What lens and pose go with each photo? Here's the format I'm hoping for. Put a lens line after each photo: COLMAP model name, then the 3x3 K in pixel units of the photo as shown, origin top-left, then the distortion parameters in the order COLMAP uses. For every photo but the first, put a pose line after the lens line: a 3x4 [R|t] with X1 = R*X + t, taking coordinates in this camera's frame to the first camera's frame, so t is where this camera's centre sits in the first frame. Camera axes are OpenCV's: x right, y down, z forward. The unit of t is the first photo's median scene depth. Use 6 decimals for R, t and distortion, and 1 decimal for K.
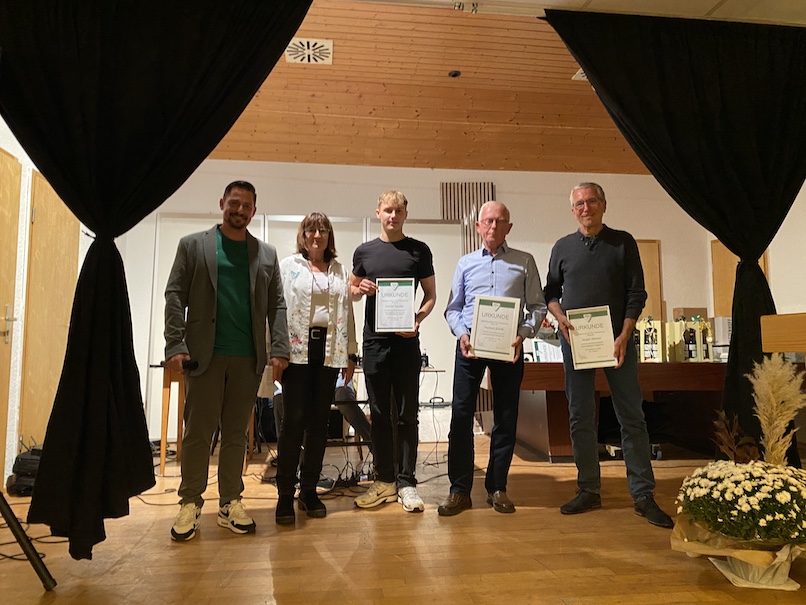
lens RADIAL K [[608.6, 0, 403.0], [0, 608.6, 302.5], [0, 0, 1]] dist [0.009800, 0.001127]
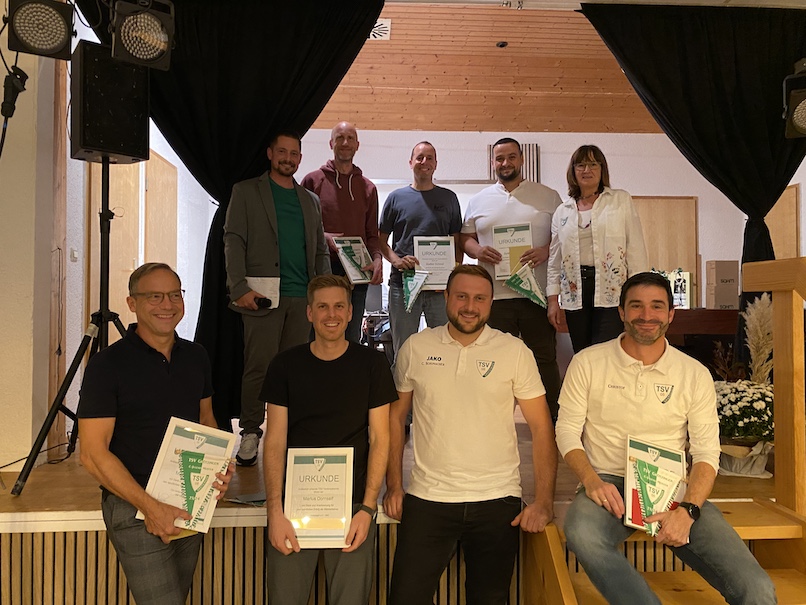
lens RADIAL K [[608.6, 0, 403.0], [0, 608.6, 302.5], [0, 0, 1]] dist [0.009800, 0.001127]
pose [[0.997344, 0.000886, -0.072824, -0.025762], [0.004316, 0.997449, 0.071255, 0.008230], [0.072701, -0.071380, 0.994796, -0.273906]]
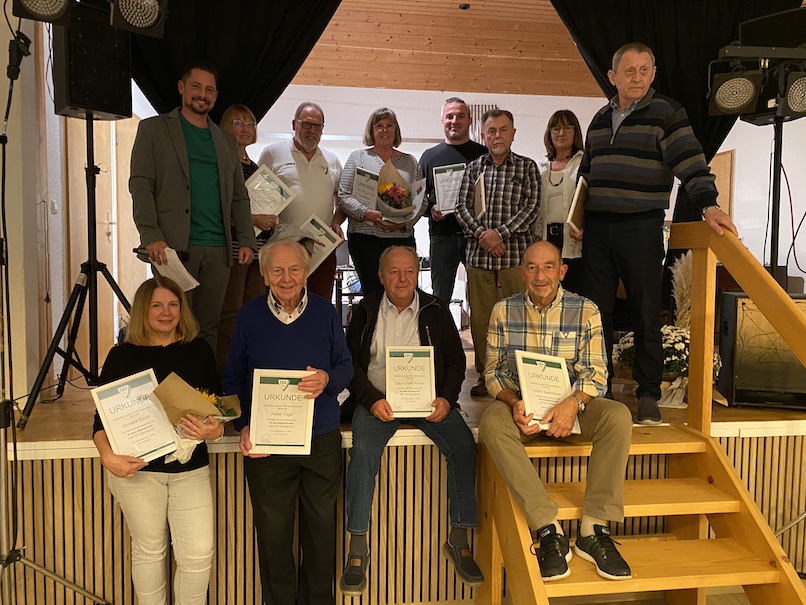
lens RADIAL K [[607.6, 0, 403.0], [0, 607.6, 302.5], [0, 0, 1]] dist [-0.000577, 0.001582]
pose [[0.999953, 0.009509, -0.001992, -0.046664], [-0.009124, 0.989580, 0.143692, 0.004233], [0.003338, -0.143667, 0.989620, -0.402605]]
